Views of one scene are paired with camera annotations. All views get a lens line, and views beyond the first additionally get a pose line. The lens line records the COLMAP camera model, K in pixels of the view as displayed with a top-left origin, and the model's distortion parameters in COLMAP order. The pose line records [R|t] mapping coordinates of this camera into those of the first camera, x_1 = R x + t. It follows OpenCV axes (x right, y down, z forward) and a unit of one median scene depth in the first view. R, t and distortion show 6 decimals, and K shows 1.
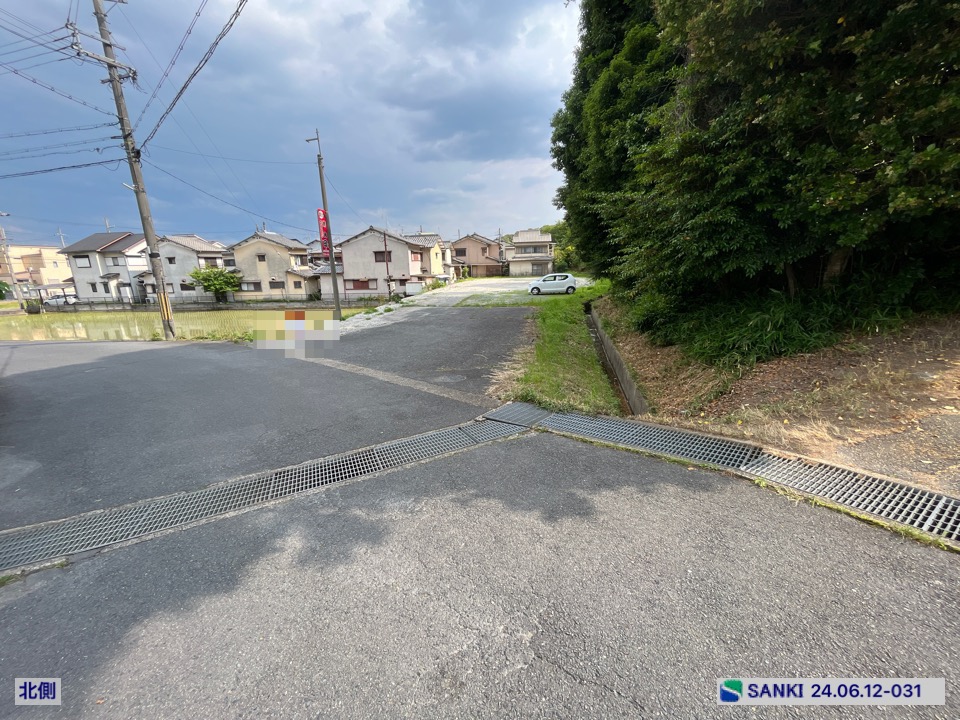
lens RADIAL K [[390.3, 0, 477.1], [0, 390.3, 361.4], [0, 0, 1]] dist [-0.002972, 0.000345]
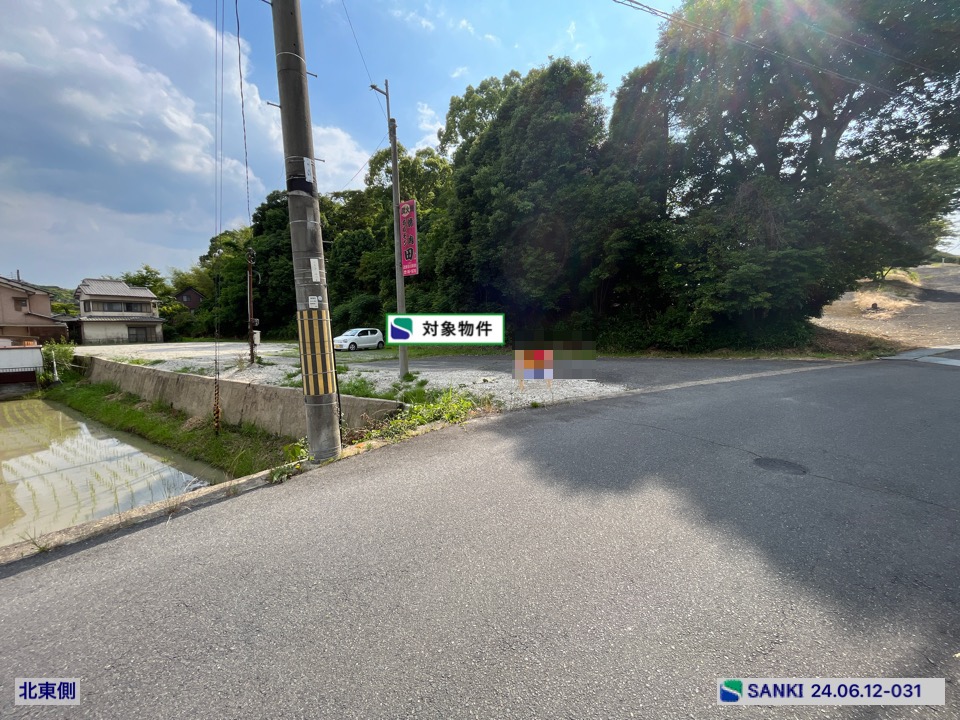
lens RADIAL K [[390.3, 0, 477.0], [0, 390.3, 362.4], [0, 0, 1]] dist [-0.002972, 0.000345]
pose [[0.437372, -0.055602, 0.897560, -0.332190], [0.216205, 0.975313, -0.044936, -0.029695], [-0.872904, 0.213711, 0.438596, 0.242562]]
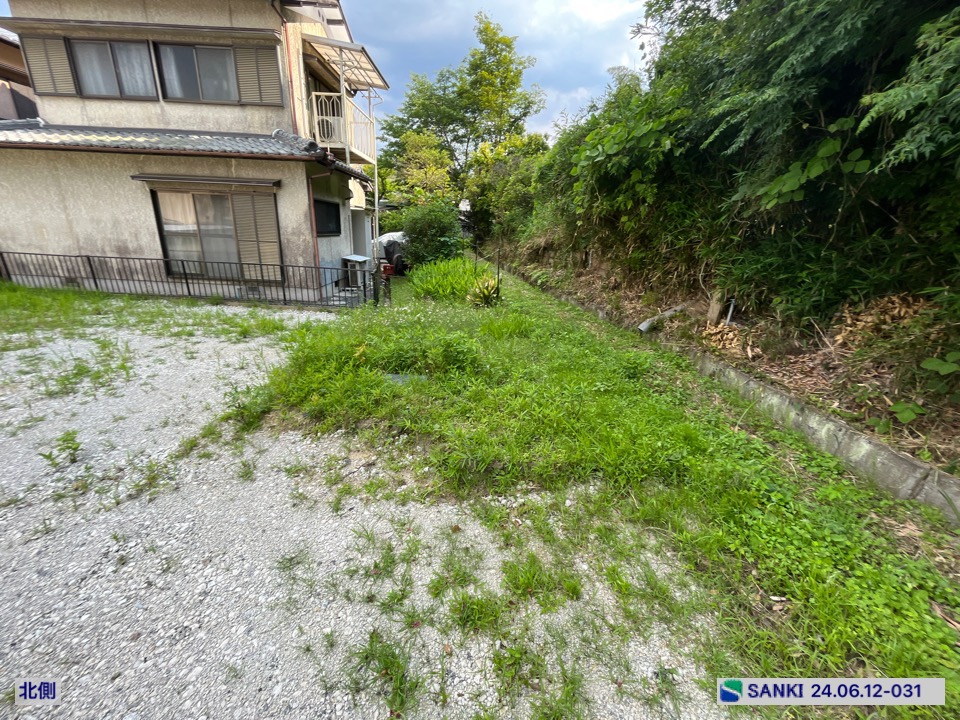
lens RADIAL K [[390.3, 0, 477.0], [0, 390.3, 360.2], [0, 0, 1]] dist [-0.002972, 0.000345]
pose [[0.989782, 0.025410, 0.140309, 0.349098], [-0.036544, 0.996333, 0.077361, -0.317545], [-0.137829, -0.081698, 0.987081, 1.313576]]
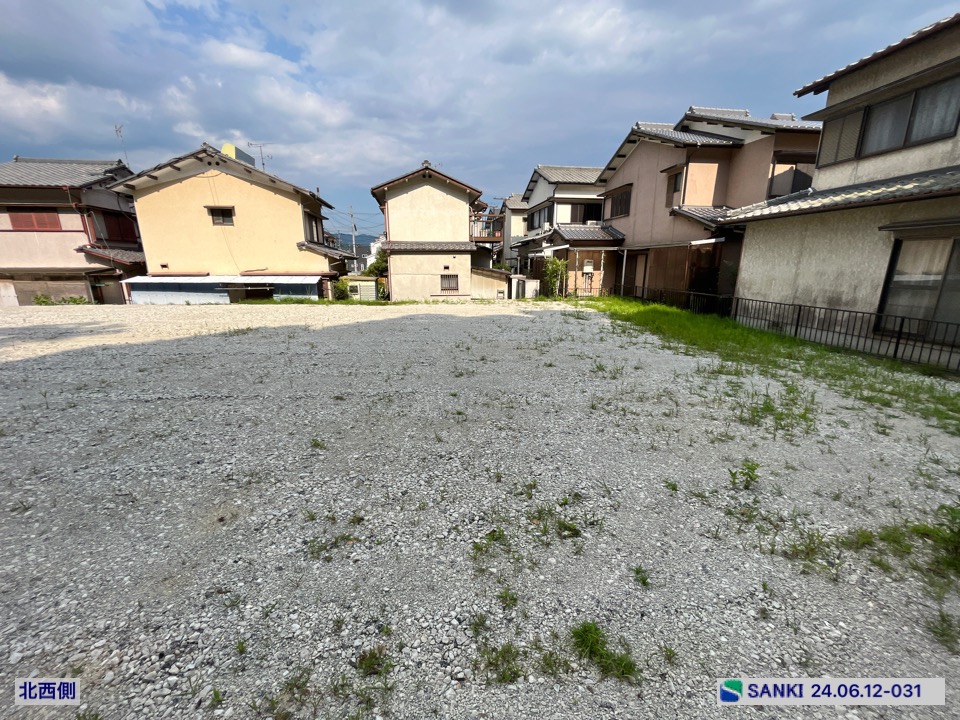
lens RADIAL K [[390.3, 0, 478.0], [0, 390.3, 361.6], [0, 0, 1]] dist [-0.002972, 0.000345]
pose [[0.261732, 0.260001, -0.929460, 0.341762], [-0.241130, 0.950106, 0.197875, -0.317829], [0.934534, 0.172330, 0.311367, 1.312394]]
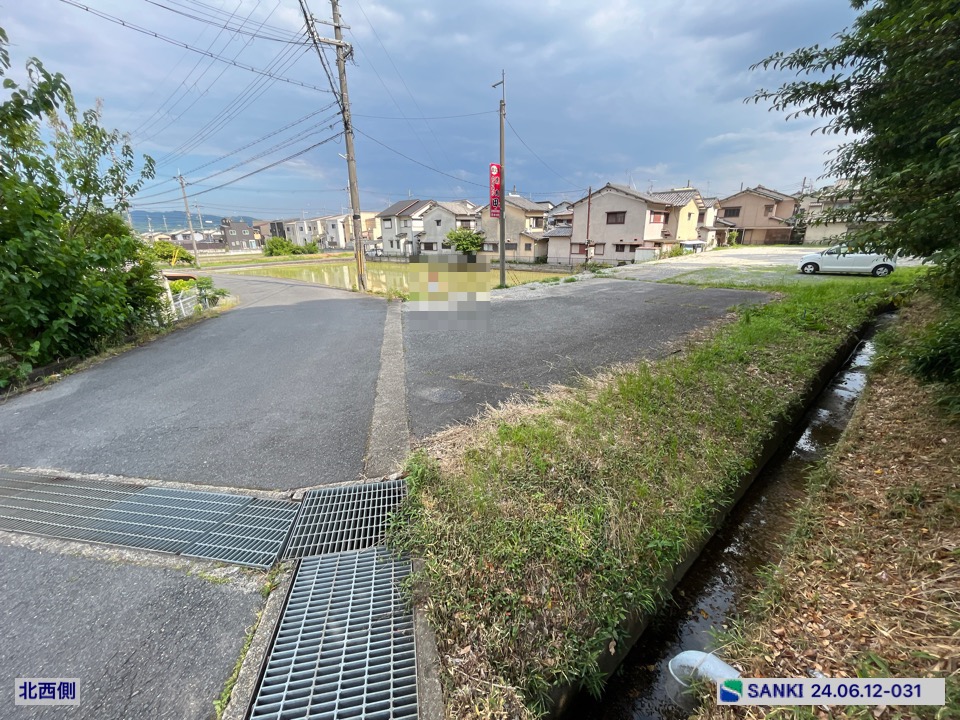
lens RADIAL K [[390.3, 0, 476.6], [0, 390.3, 360.6], [0, 0, 1]] dist [-0.002972, 0.000345]
pose [[0.808431, 0.194486, -0.555531, 0.057309], [-0.146124, 0.980601, 0.130653, -0.018479], [0.570164, -0.024447, 0.821167, 0.076644]]
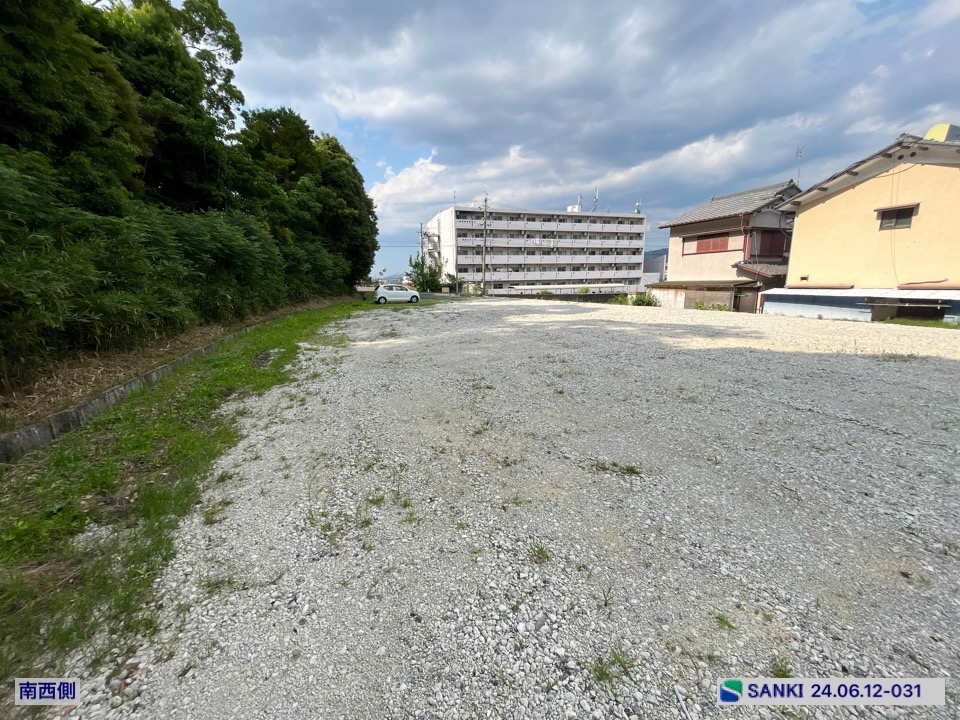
lens RADIAL K [[390.3, 0, 476.4], [0, 390.3, 362.6], [0, 0, 1]] dist [-0.002972, 0.000345]
pose [[-0.870463, 0.141108, -0.471575, 0.350688], [-0.078585, 0.905903, 0.416129, -0.315612], [0.485921, 0.399284, -0.777466, 1.300345]]
